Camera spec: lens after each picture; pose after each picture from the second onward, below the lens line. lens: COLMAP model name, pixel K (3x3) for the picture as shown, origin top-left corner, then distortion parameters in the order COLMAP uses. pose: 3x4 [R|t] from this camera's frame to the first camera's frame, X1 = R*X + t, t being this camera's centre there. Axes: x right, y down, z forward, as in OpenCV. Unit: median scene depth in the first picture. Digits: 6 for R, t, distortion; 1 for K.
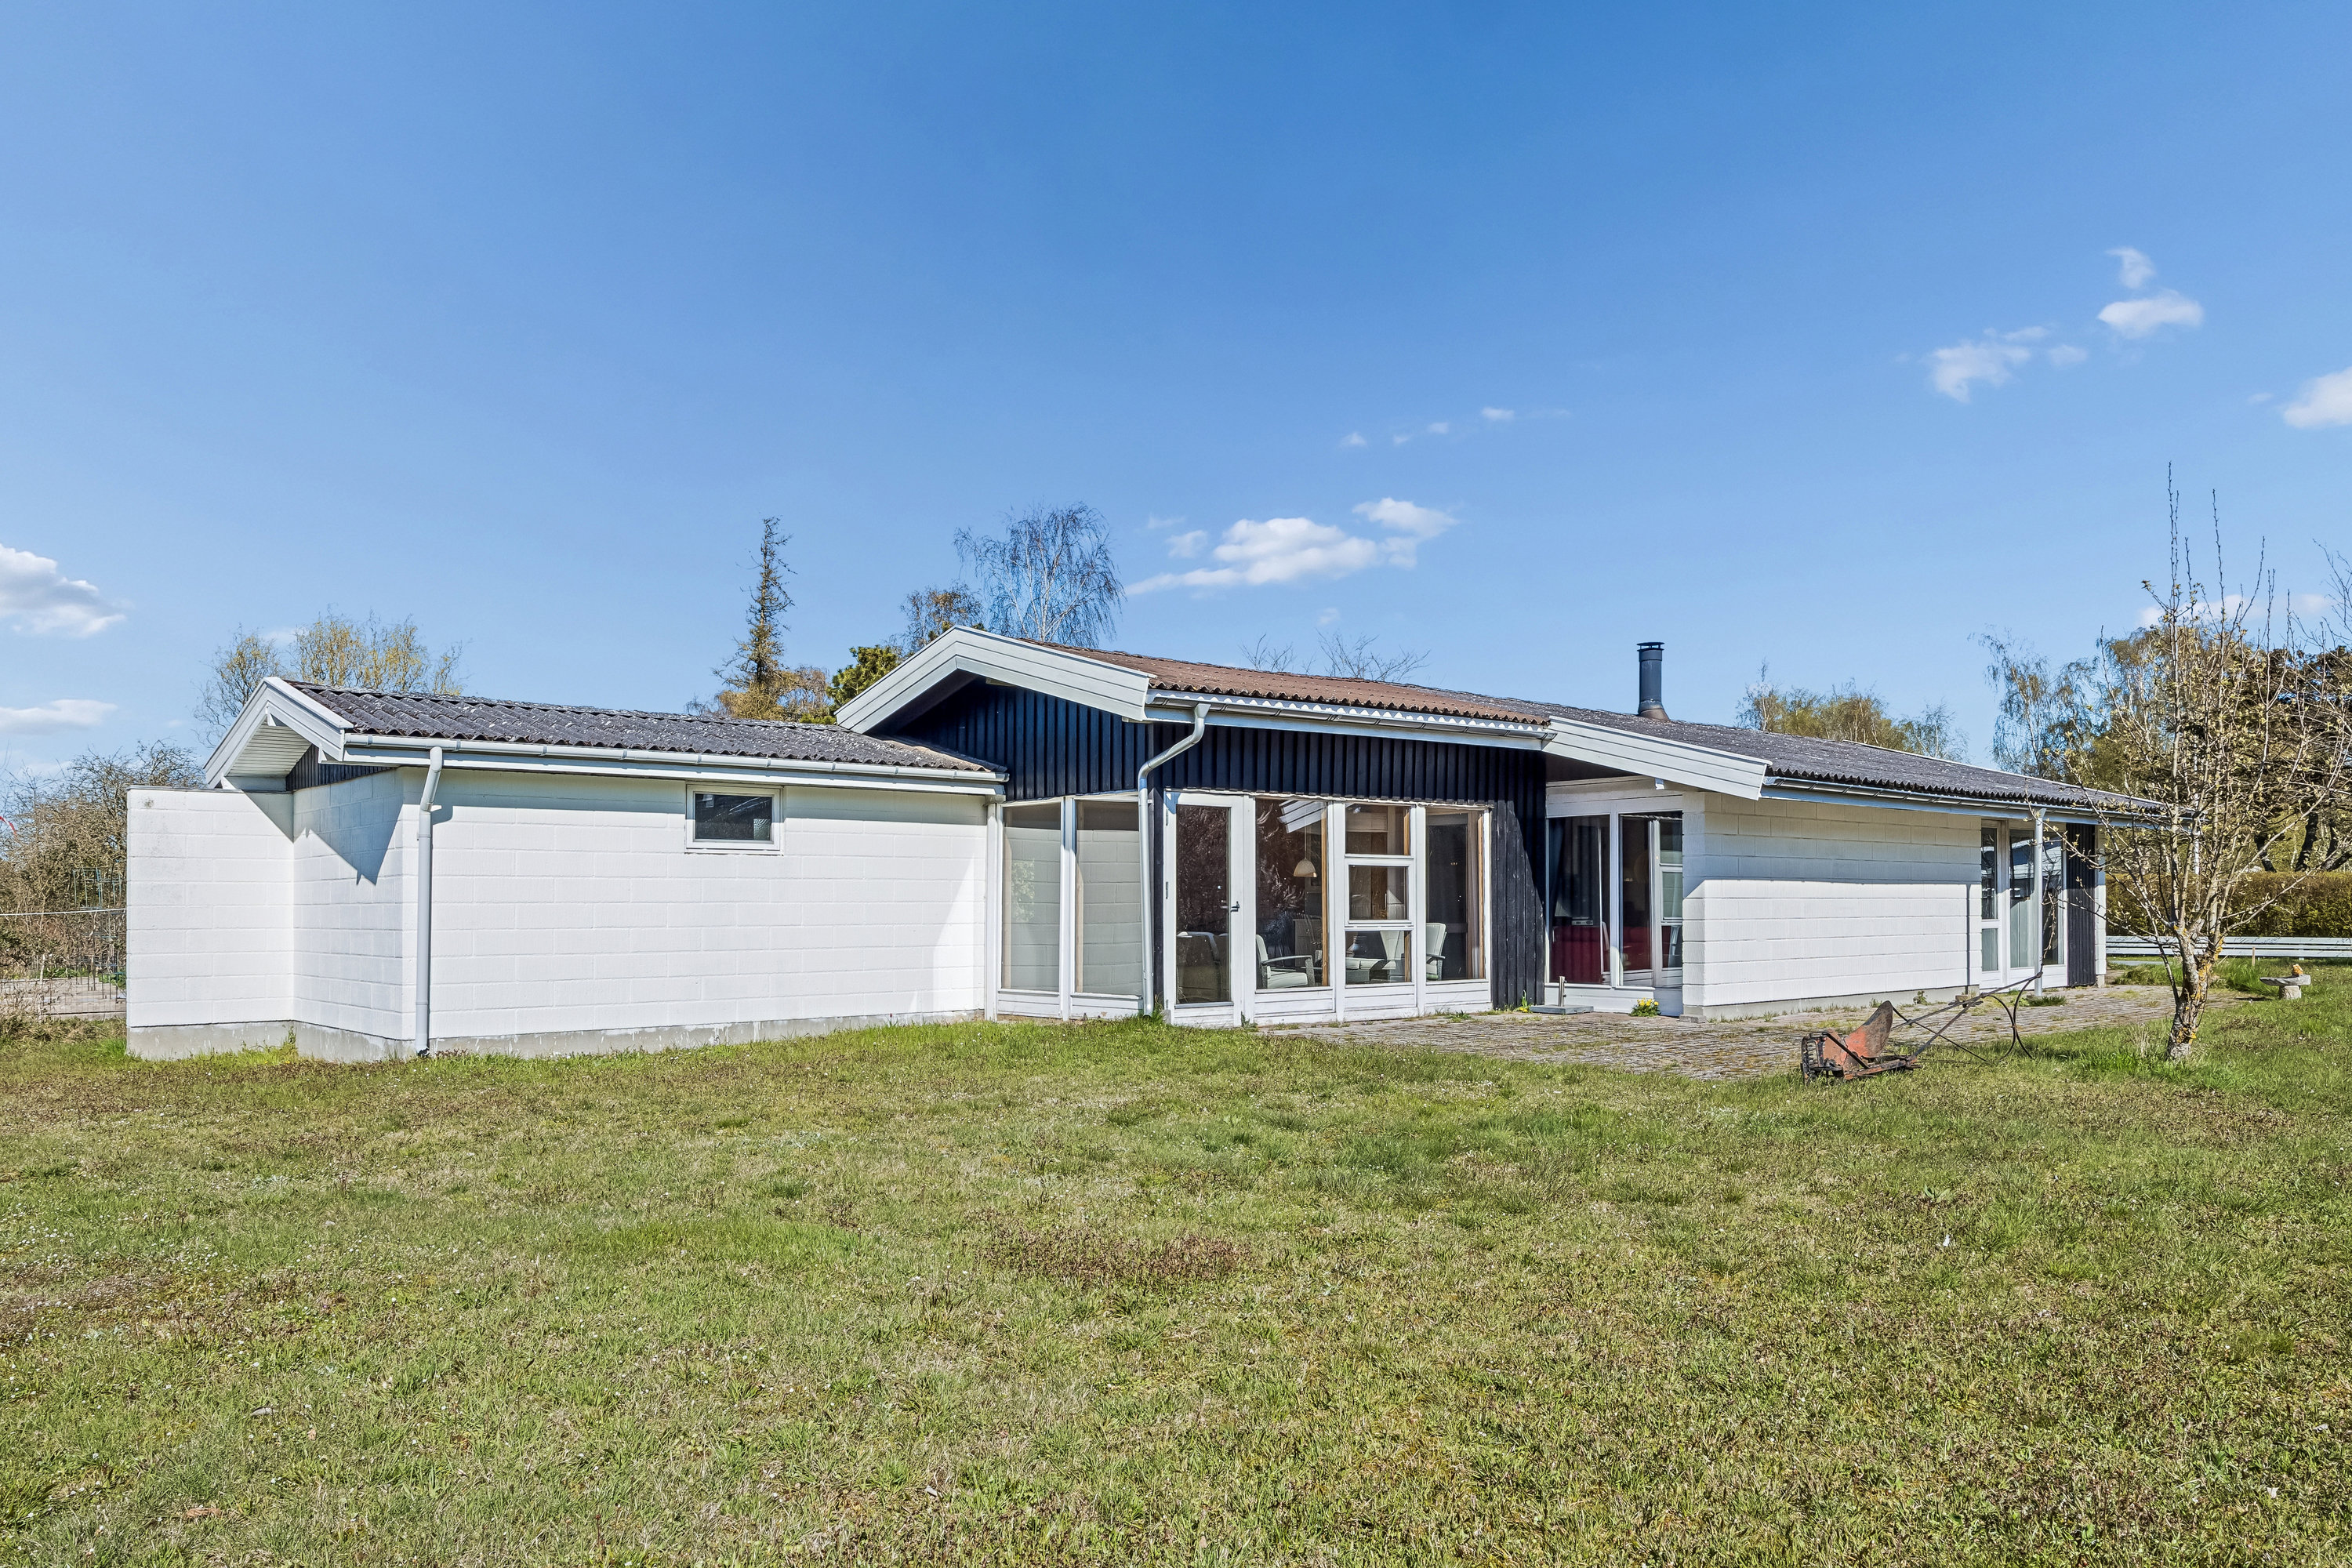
lens RADIAL K [[1585.1, 0, 1168.5], [0, 1585.1, 859.9], [0, 0, 1]] dist [0.000789, 0.002710]
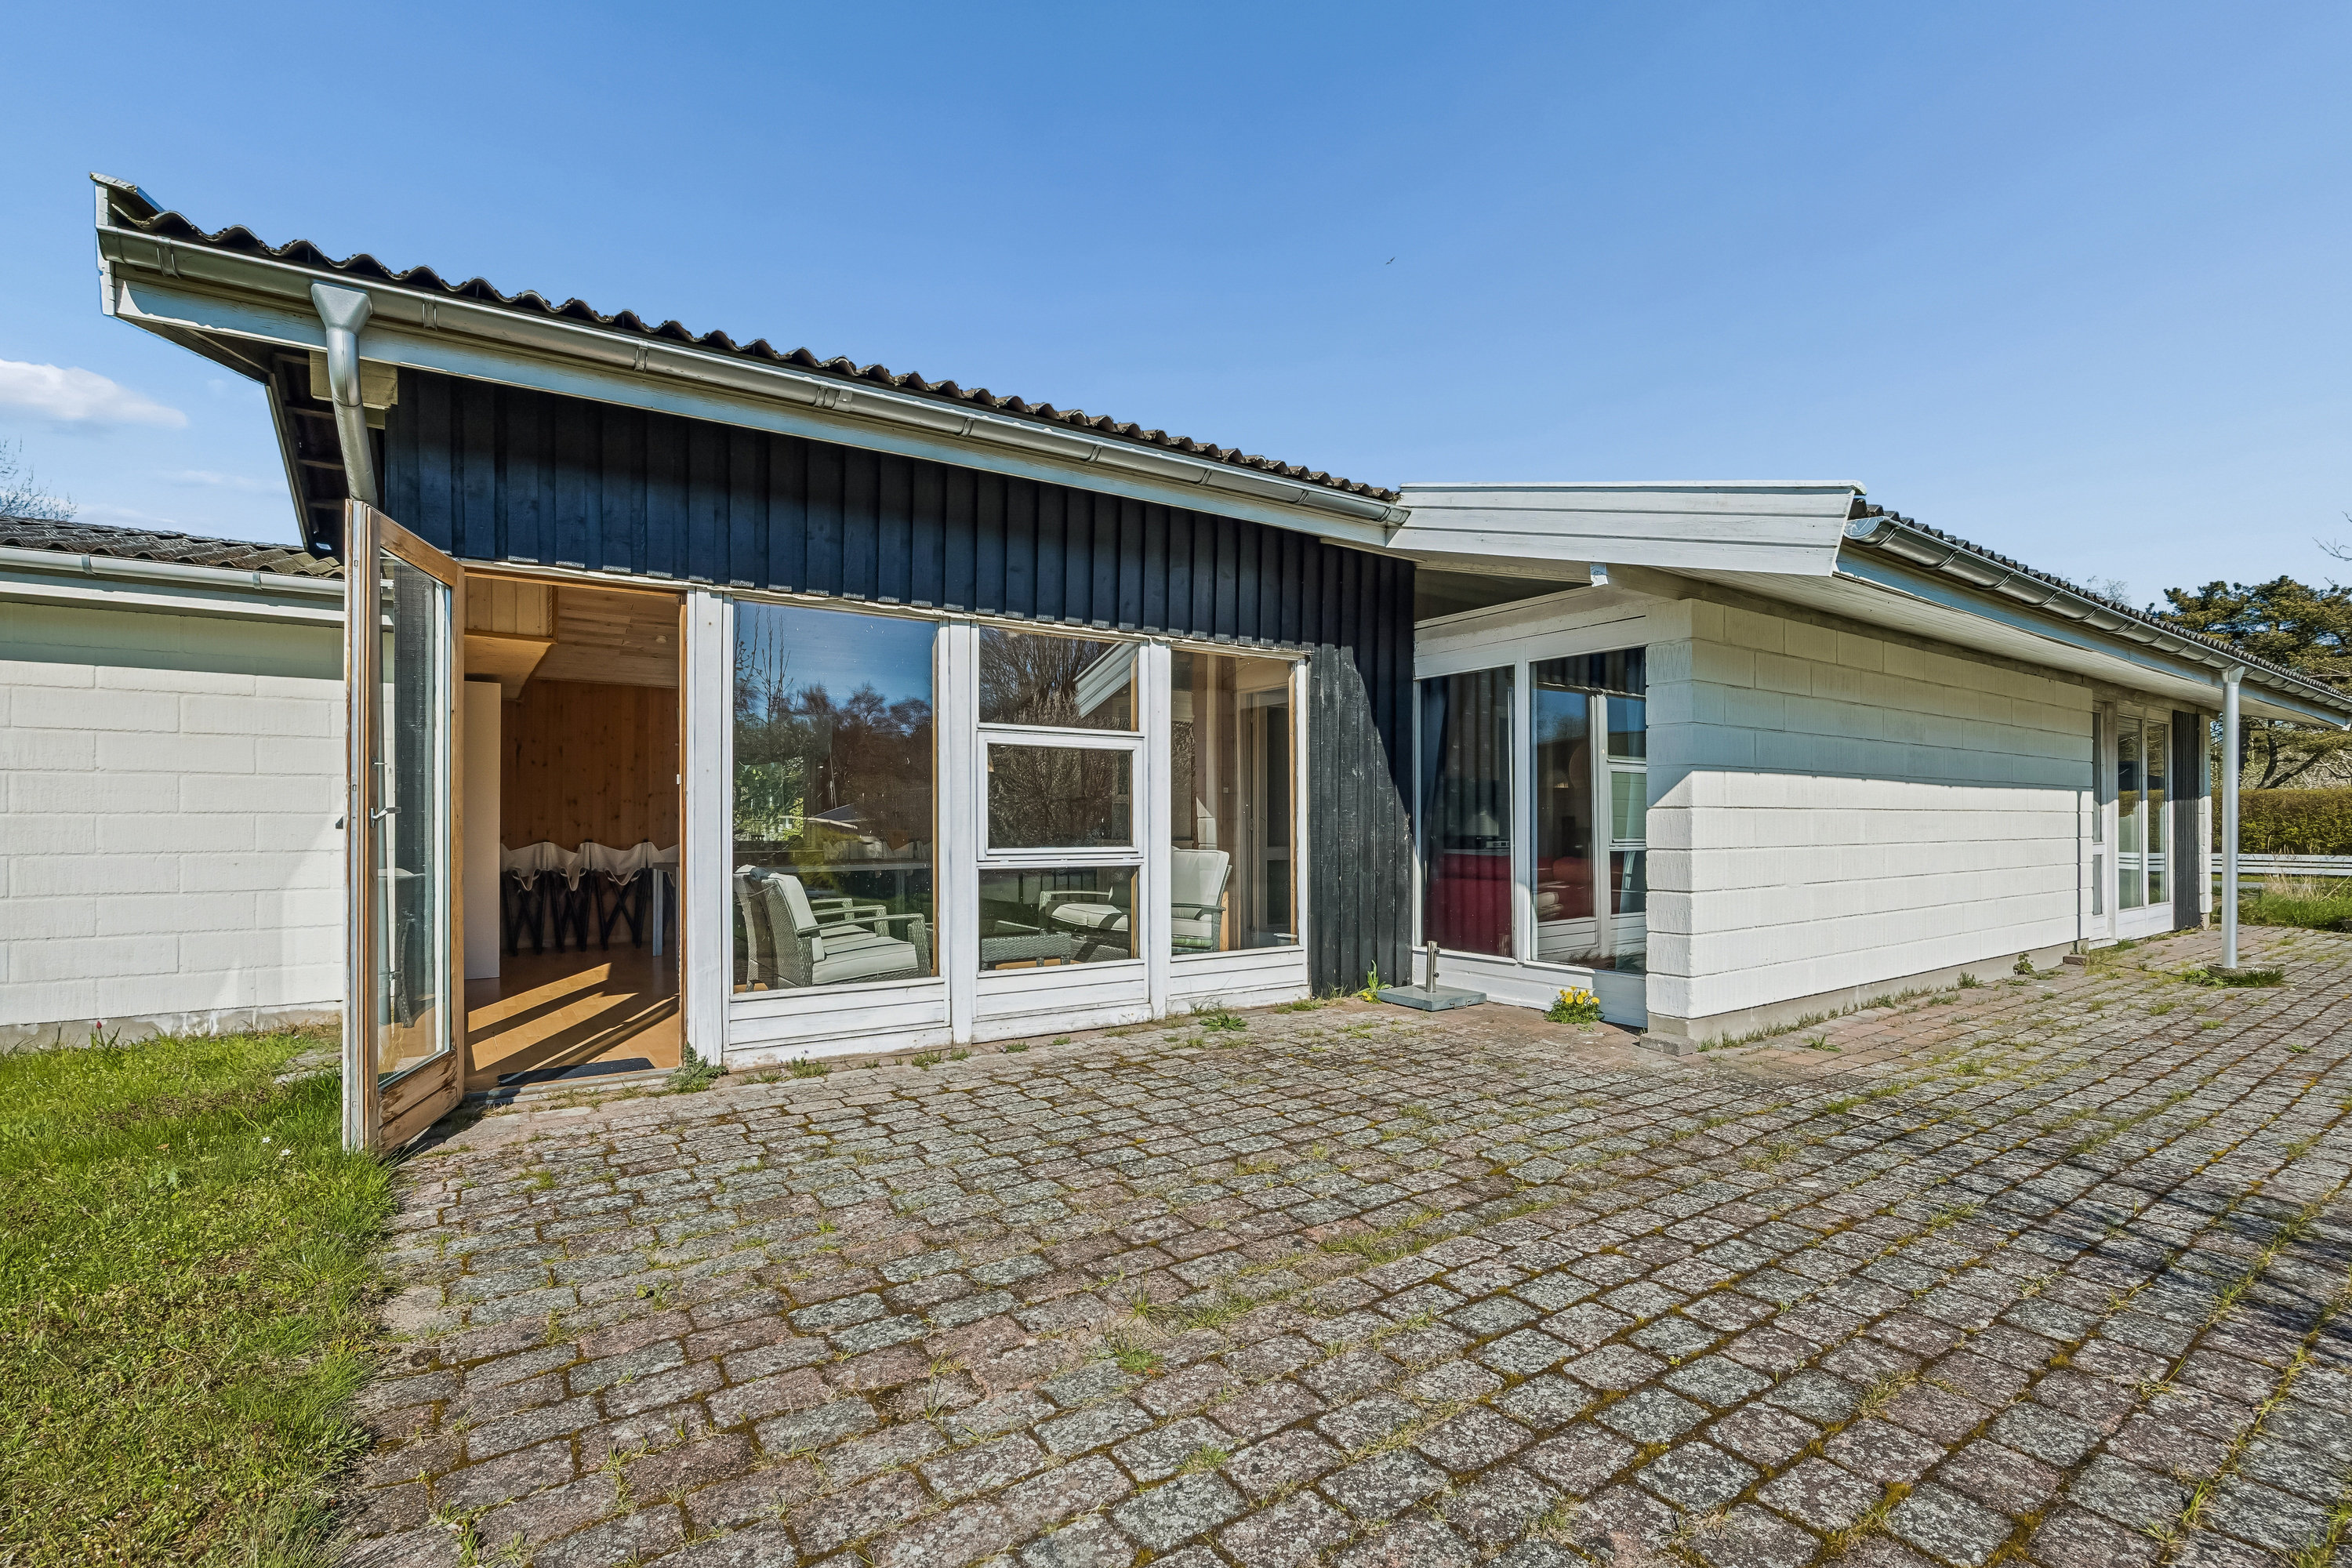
lens RADIAL K [[1053.6, 0, 1172.5], [0, 1053.6, 799.1], [0, 0, 1]] dist [-0.012598, -0.000296]
pose [[0.994647, -0.000549, -0.103334, 0.191841], [0.001361, 0.999969, 0.007791, 0.017504], [0.103327, -0.007890, 0.994616, 0.599363]]
